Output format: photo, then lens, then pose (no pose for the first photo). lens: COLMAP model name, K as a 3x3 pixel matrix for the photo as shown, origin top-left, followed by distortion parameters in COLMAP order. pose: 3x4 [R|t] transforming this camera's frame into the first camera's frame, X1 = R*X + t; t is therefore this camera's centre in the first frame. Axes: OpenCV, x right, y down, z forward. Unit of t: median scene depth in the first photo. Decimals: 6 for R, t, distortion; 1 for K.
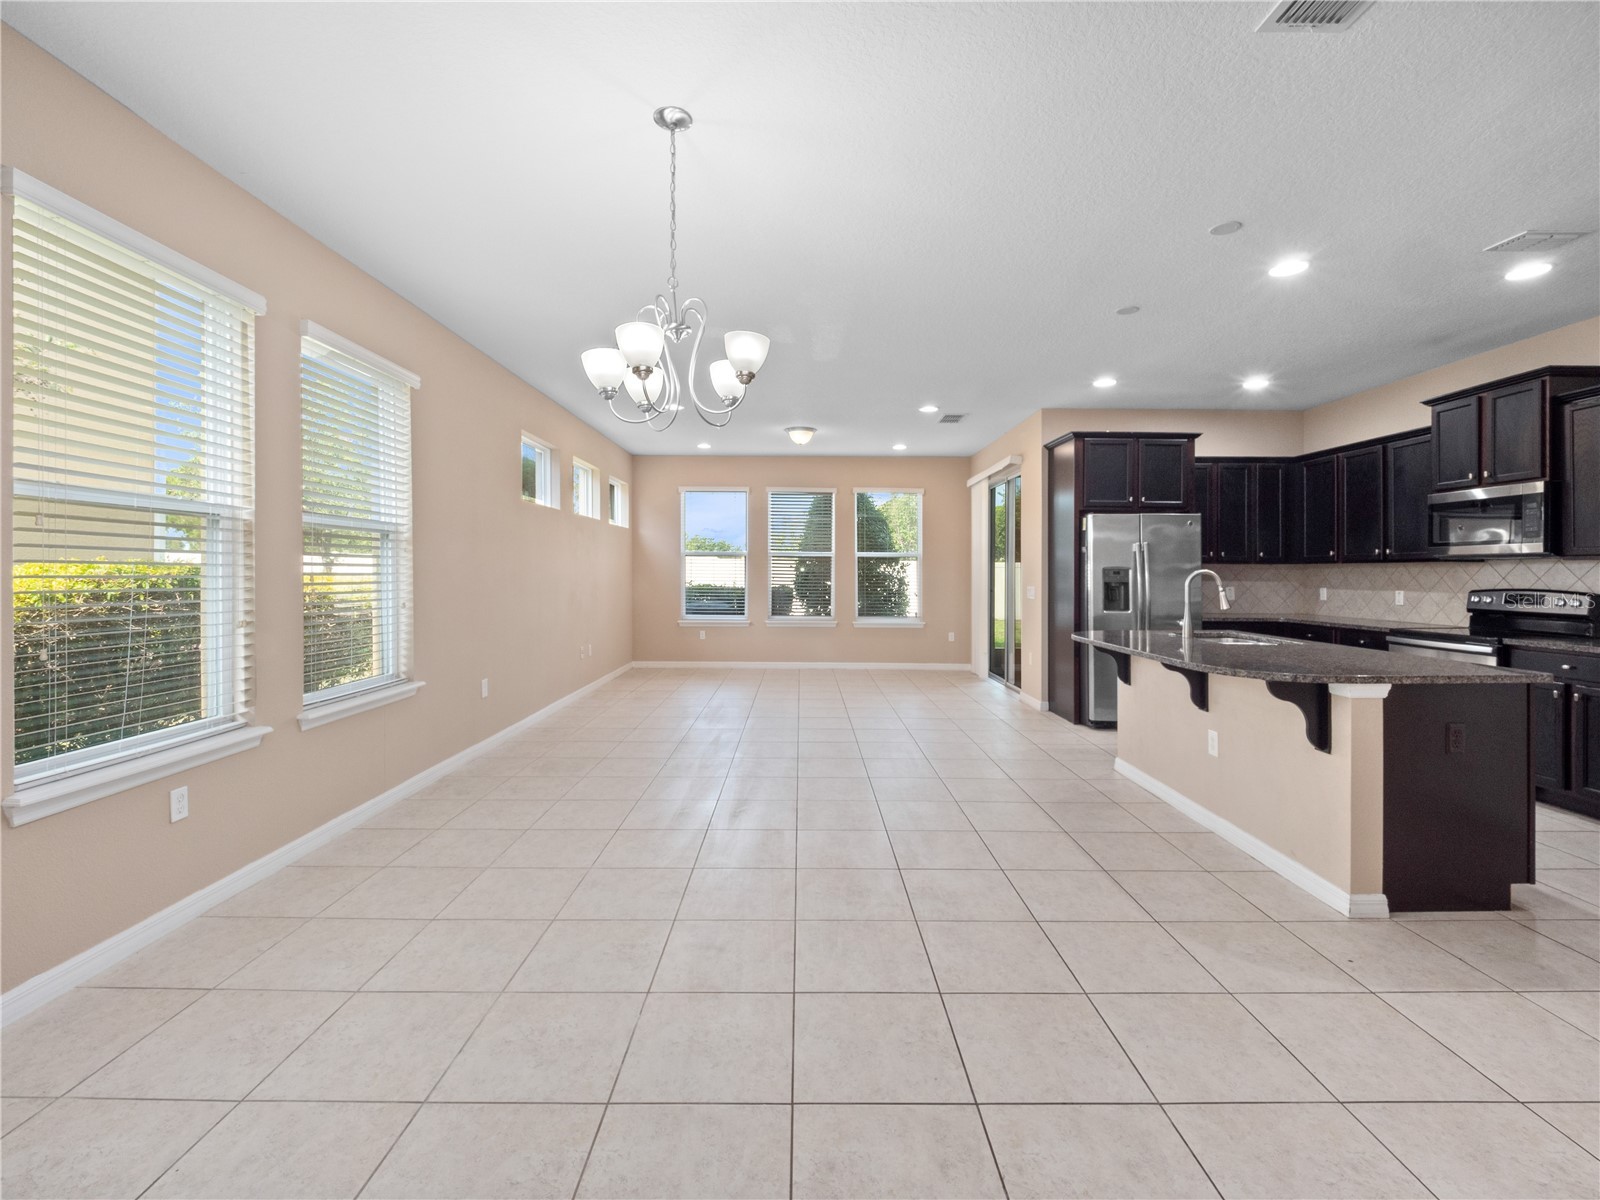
lens RADIAL K [[686.7, 0, 805.7], [0, 686.7, 565.7], [0, 0, 1]] dist [0.002609, -0.005607]
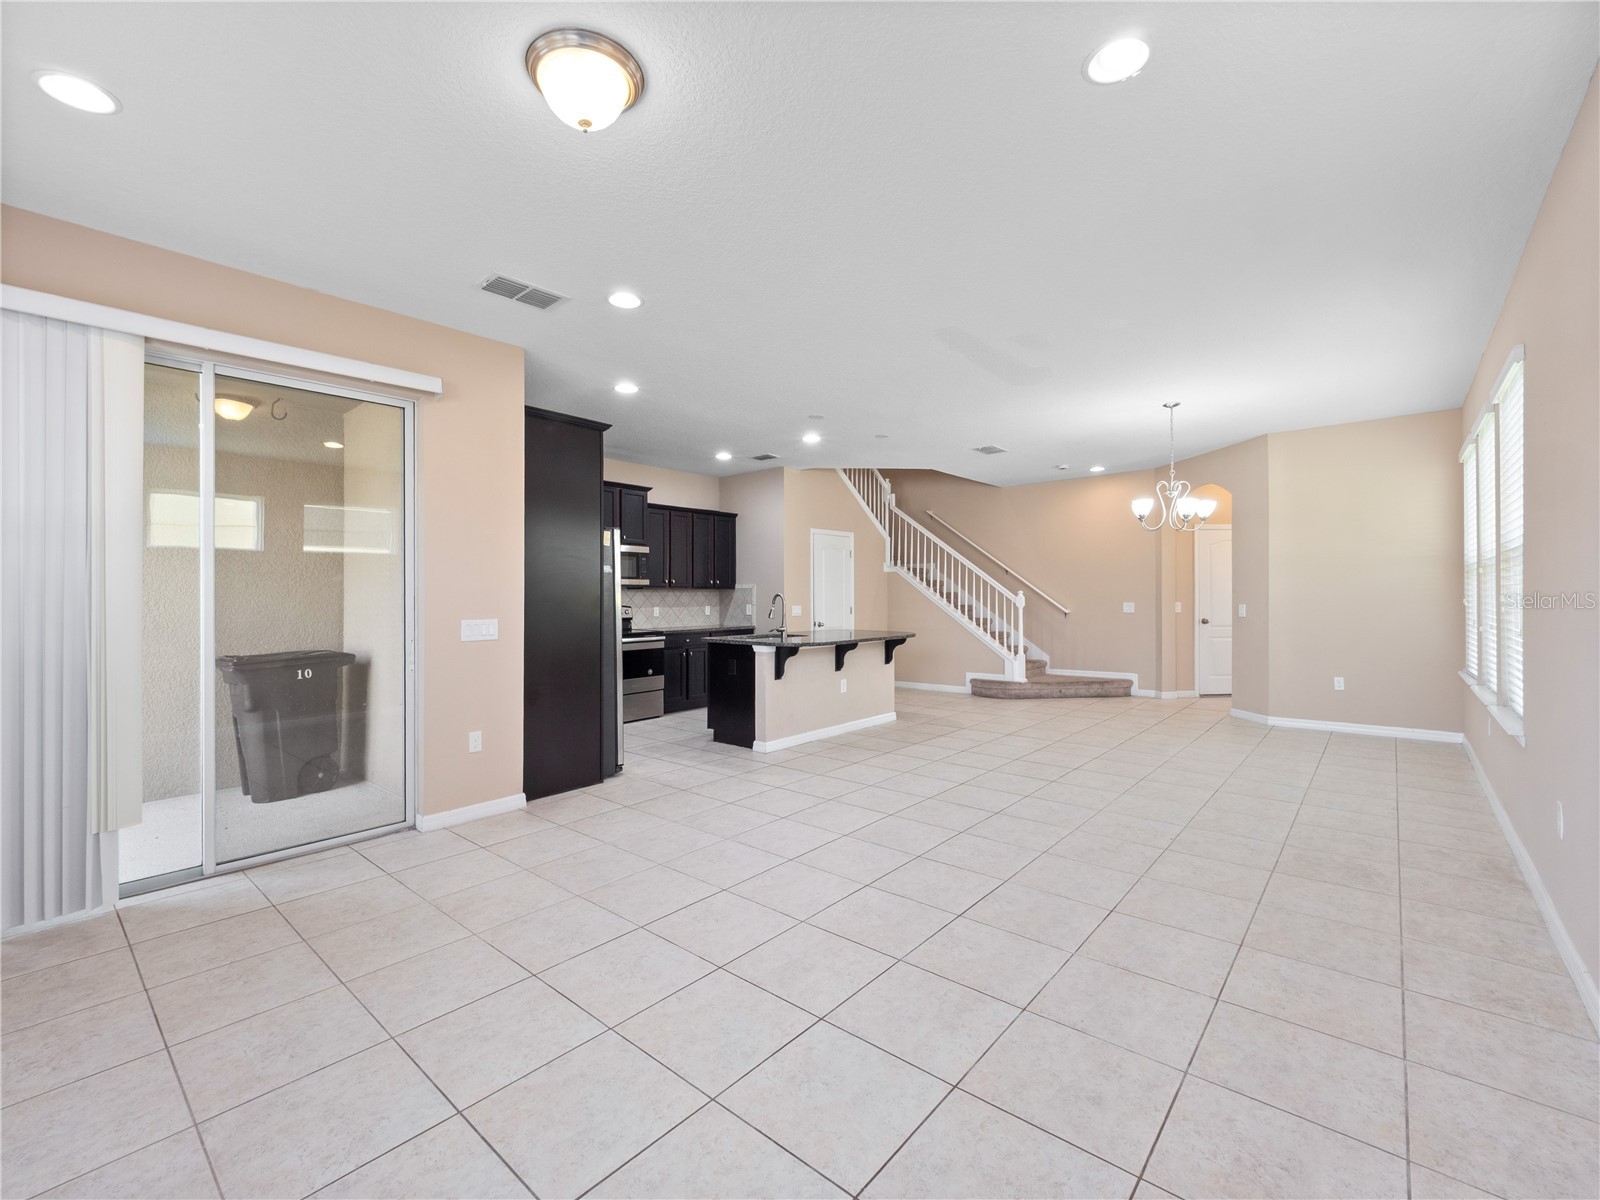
lens RADIAL K [[686.7, 0, 787.4], [0, 686.7, 591.6], [0, 0, 1]] dist [0.002609, -0.005607]
pose [[-0.748512, 0.005628, 0.663097, -0.337729], [-0.002864, 0.999927, -0.011720, 0.015200], [-0.663115, -0.010671, -0.748442, 1.601349]]
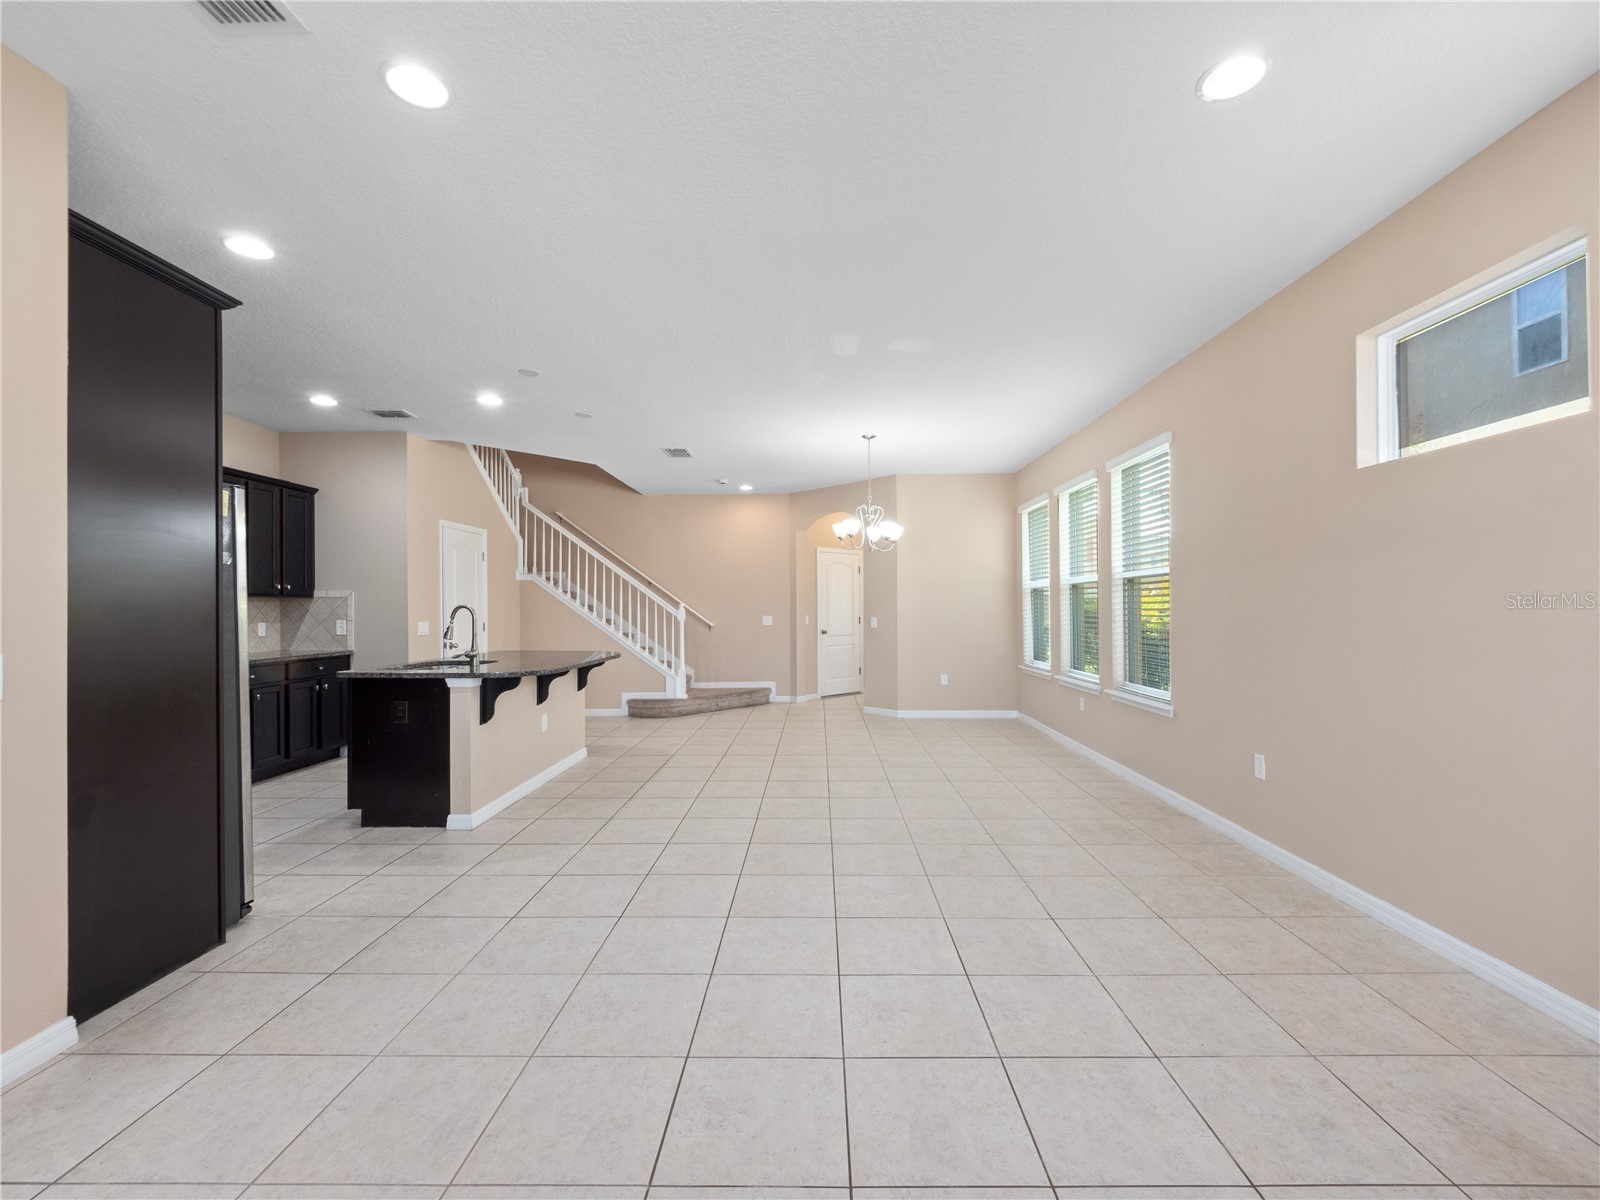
lens RADIAL K [[686.7, 0, 815.4], [0, 686.7, 613.0], [0, 0, 1]] dist [0.002609, -0.005607]
pose [[-0.999951, -0.003048, 0.009461, -0.000520], [-0.003061, 0.999994, -0.001373, 0.014446], [-0.009457, -0.001402, -0.999954, 1.581561]]
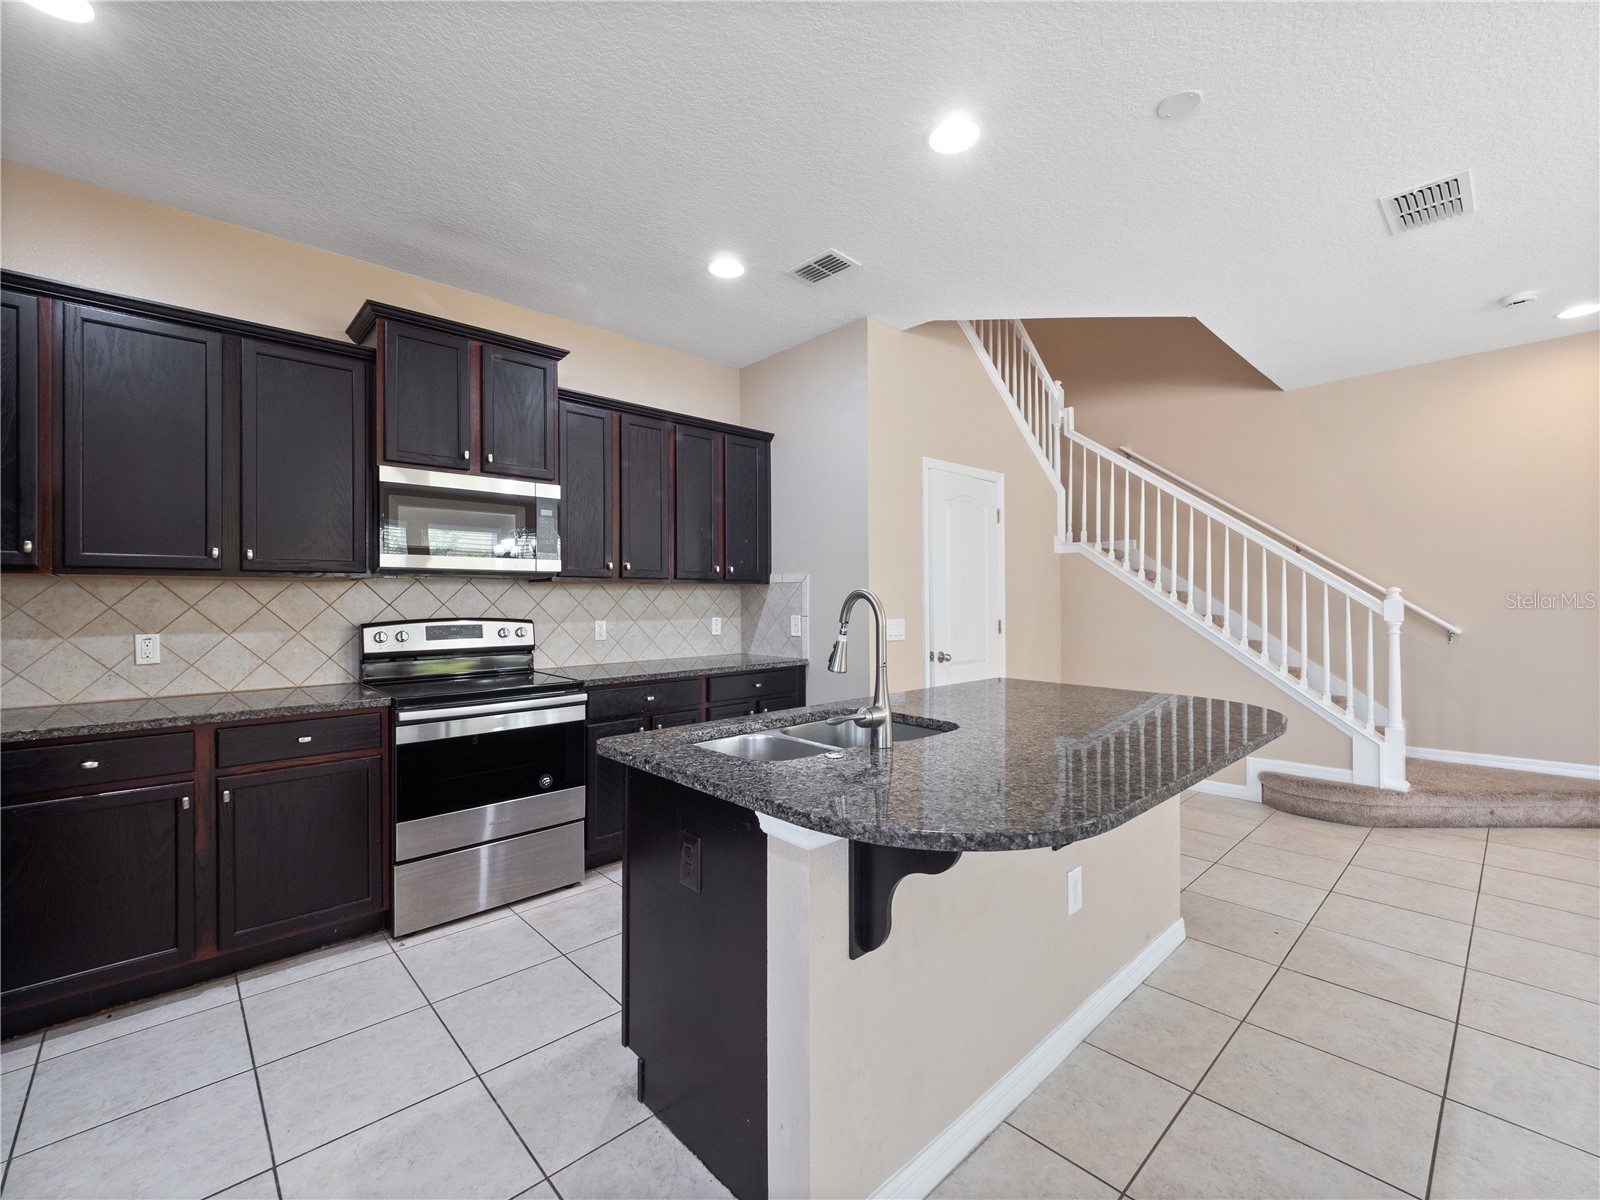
lens RADIAL K [[686.7, 0, 788.4], [0, 686.7, 599.4], [0, 0, 1]] dist [0.002609, -0.005607]
pose [[-0.674813, -0.003063, 0.737983, 0.210401], [-0.005295, 0.999986, -0.000692, 0.009593], [-0.737970, -0.004374, -0.674819, 1.006407]]
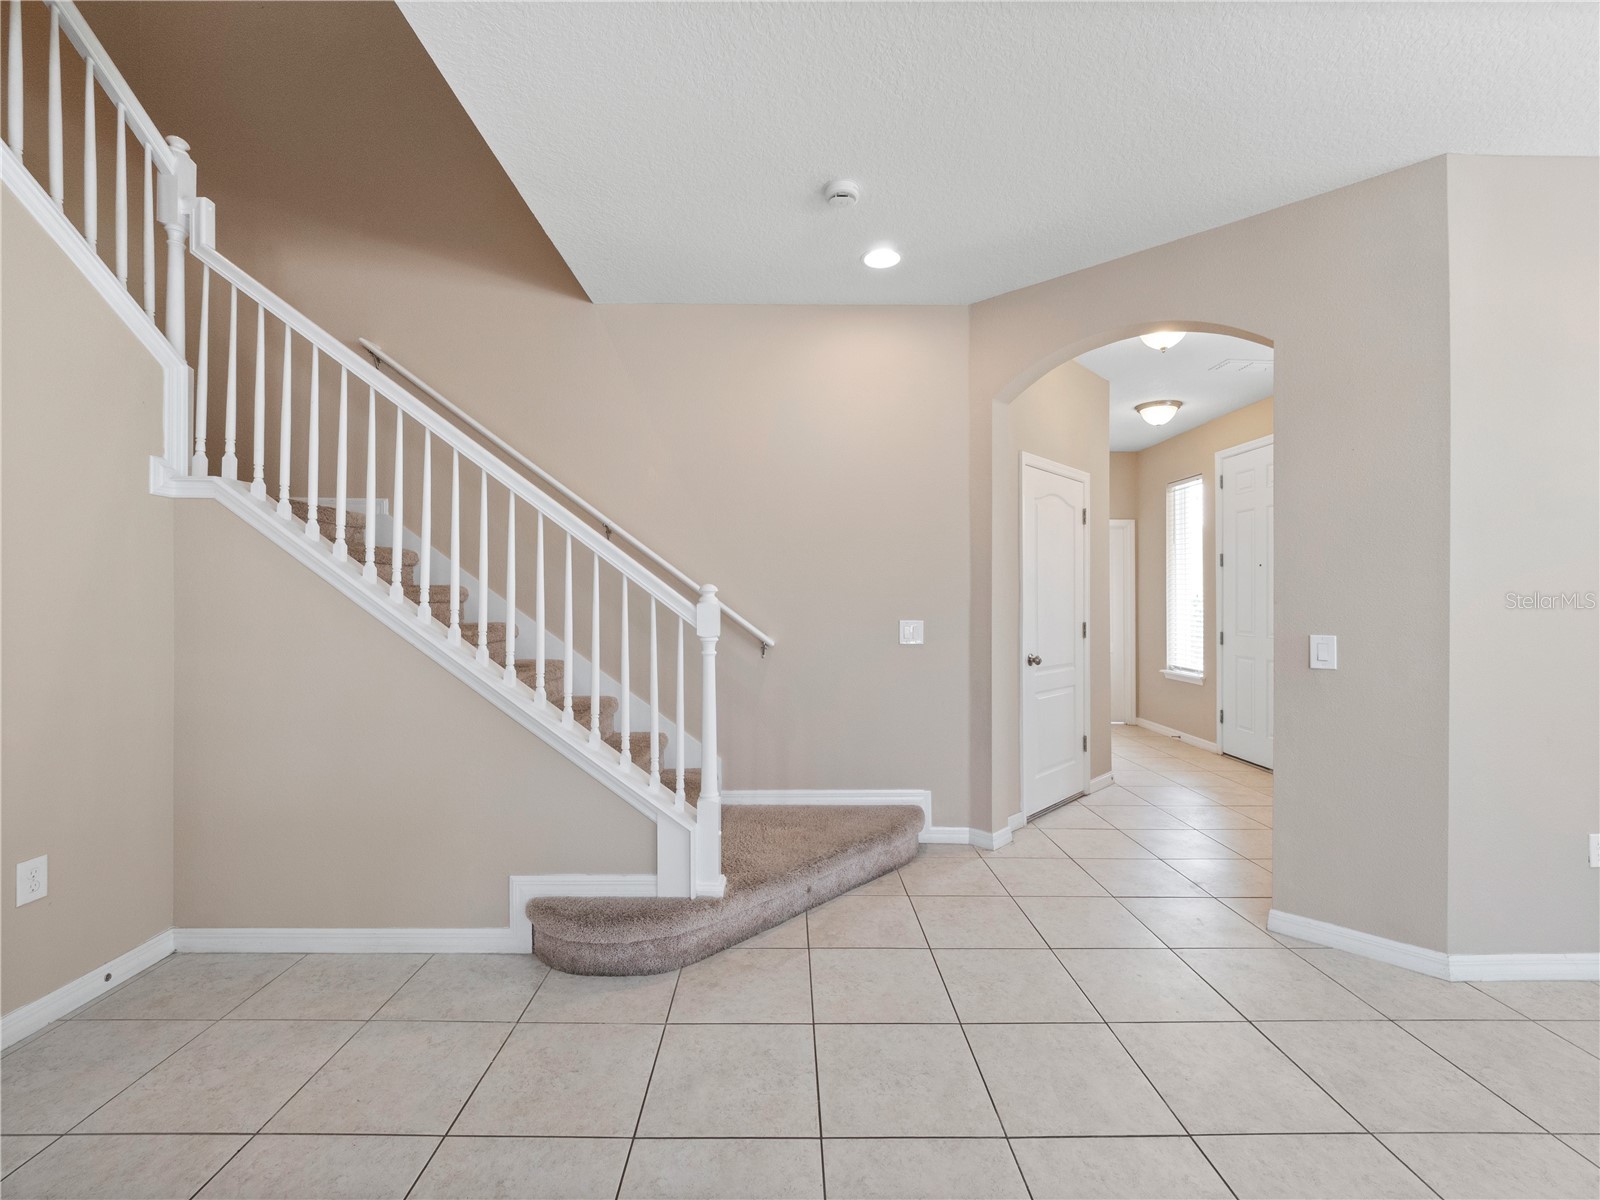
lens RADIAL K [[686.7, 0, 797.0], [0, 686.7, 610.1], [0, 0, 1]] dist [0.002609, -0.005607]
pose [[-0.999855, -0.012919, -0.011107, 0.257673], [-0.012964, 0.999908, 0.003951, 0.008526], [0.011055, 0.004095, -0.999931, 0.525782]]
